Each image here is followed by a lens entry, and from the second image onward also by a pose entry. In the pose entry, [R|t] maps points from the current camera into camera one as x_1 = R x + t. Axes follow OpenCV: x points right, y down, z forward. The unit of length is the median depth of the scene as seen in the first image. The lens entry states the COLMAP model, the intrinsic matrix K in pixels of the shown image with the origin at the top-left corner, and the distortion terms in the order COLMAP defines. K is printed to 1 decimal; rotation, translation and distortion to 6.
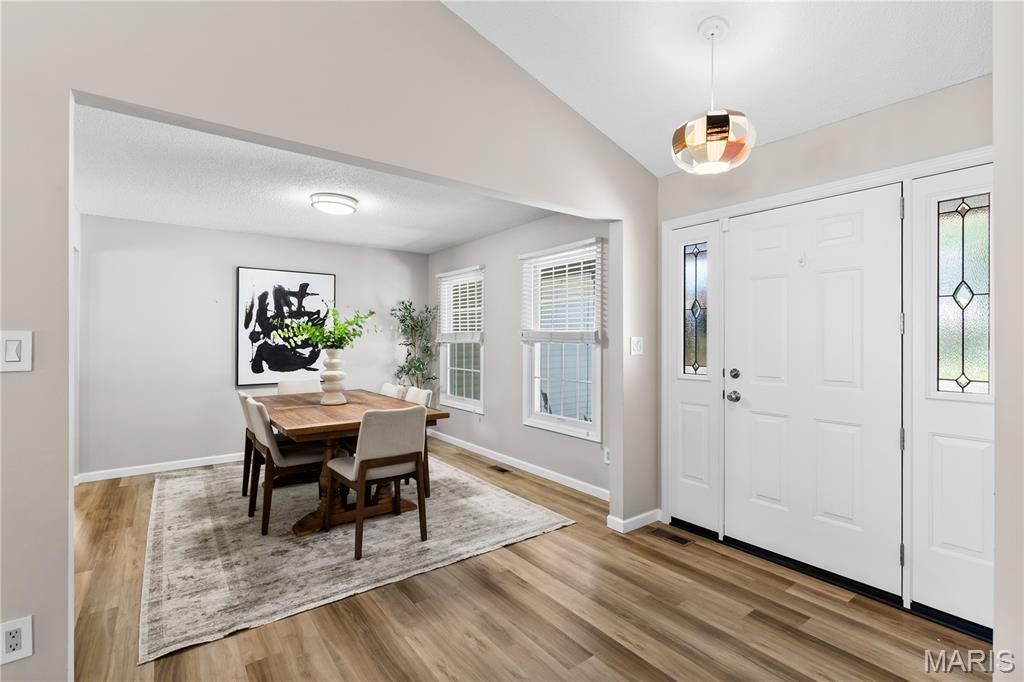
lens RADIAL K [[464.3, 0, 510.6], [0, 464.3, 336.8], [0, 0, 1]] dist [0.000383, -0.000085]
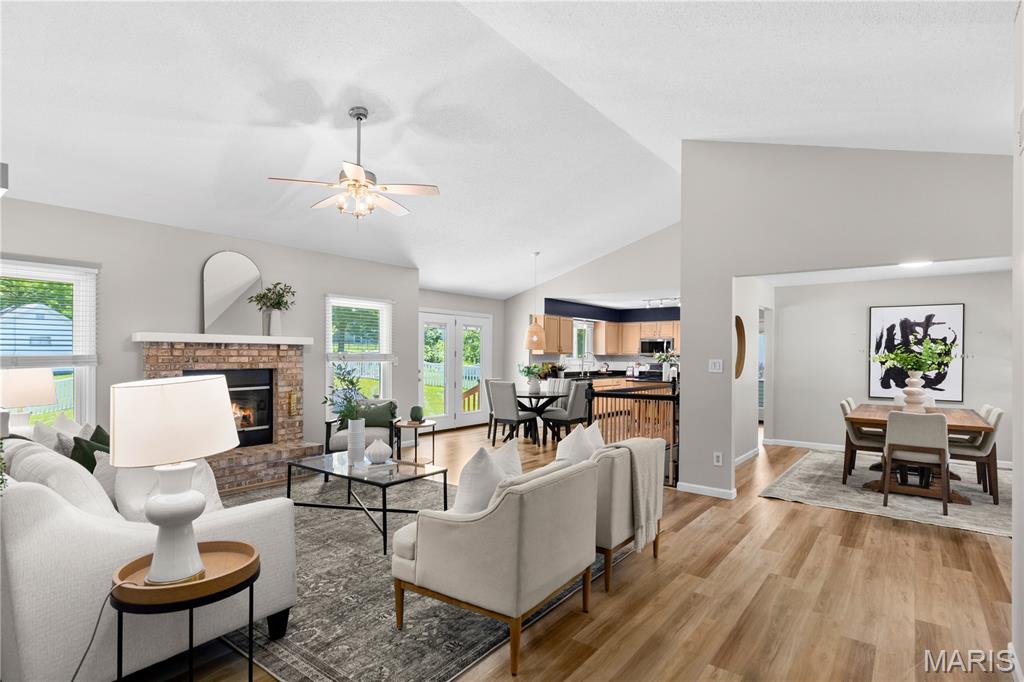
lens RADIAL K [[511.6, 0, 513.0], [0, 511.6, 351.2], [0, 0, 1]] dist [0.000695, 0.000028]
pose [[0.259171, -0.003007, -0.965827, 0.547379], [-0.003583, 0.999985, -0.004075, -0.015405], [0.965825, 0.004516, 0.259156, -0.354006]]
